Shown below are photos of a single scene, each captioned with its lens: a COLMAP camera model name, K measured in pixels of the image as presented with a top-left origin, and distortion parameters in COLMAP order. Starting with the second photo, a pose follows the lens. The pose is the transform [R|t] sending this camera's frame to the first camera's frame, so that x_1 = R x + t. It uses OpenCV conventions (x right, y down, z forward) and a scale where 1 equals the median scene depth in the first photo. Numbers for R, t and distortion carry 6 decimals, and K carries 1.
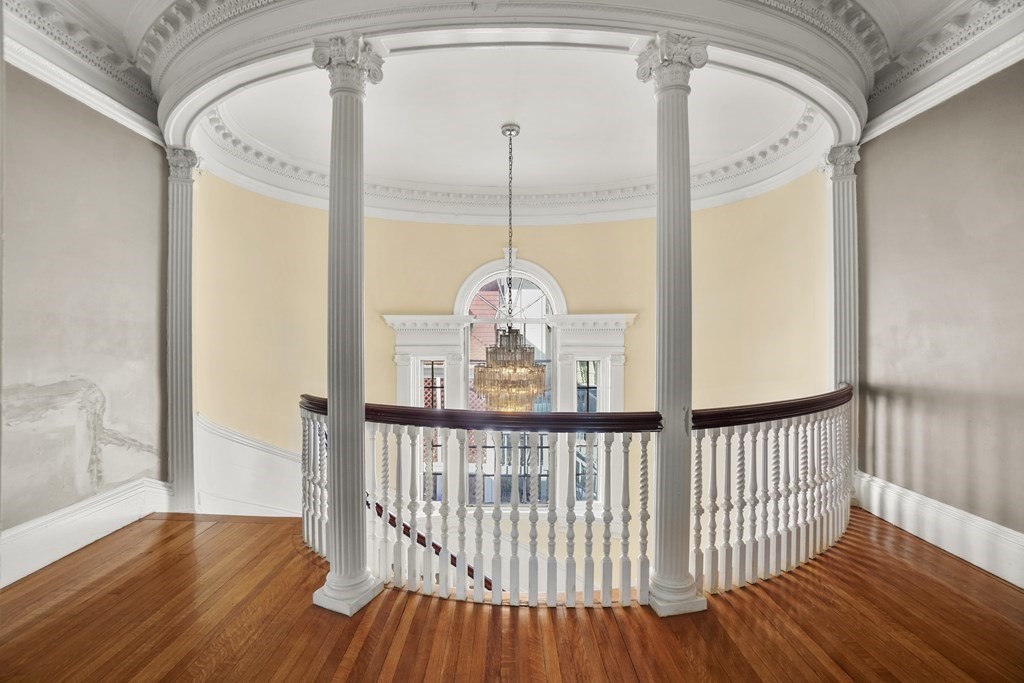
lens RADIAL K [[452.7, 0, 507.0], [0, 452.7, 336.4], [0, 0, 1]] dist [-0.049370, 0.021503]
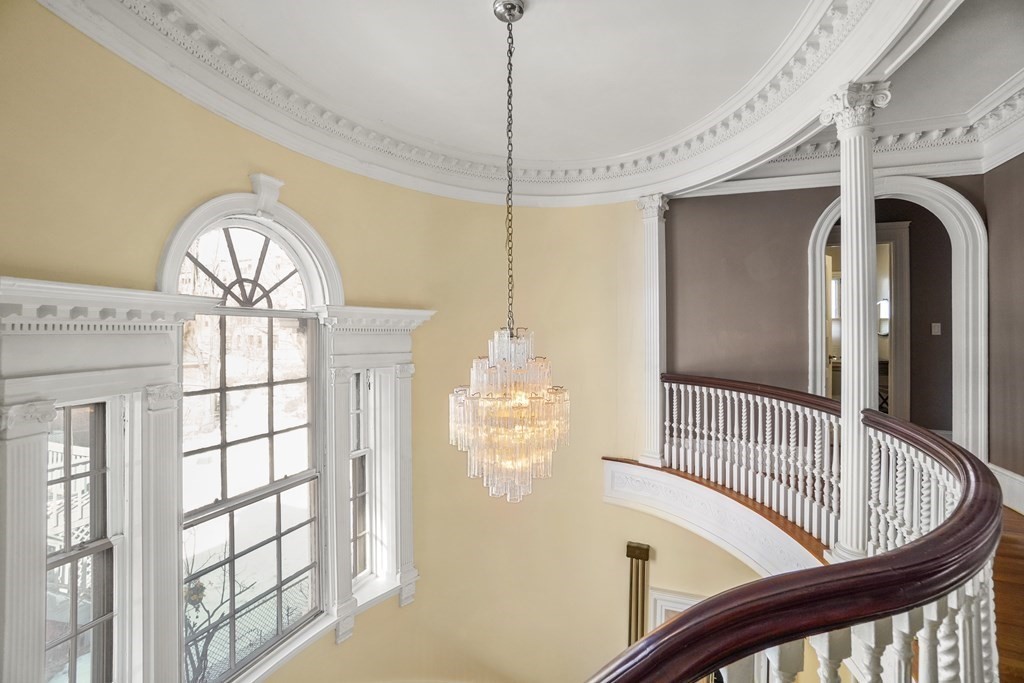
lens RADIAL K [[452.7, 0, 507.0], [0, 452.7, 336.4], [0, 0, 1]] dist [-0.049370, 0.021503]
pose [[0.375658, -0.007248, 0.926730, -0.396565], [-0.001285, 0.999964, 0.008342, -0.010520], [-0.926757, -0.004325, 0.375635, 0.548550]]
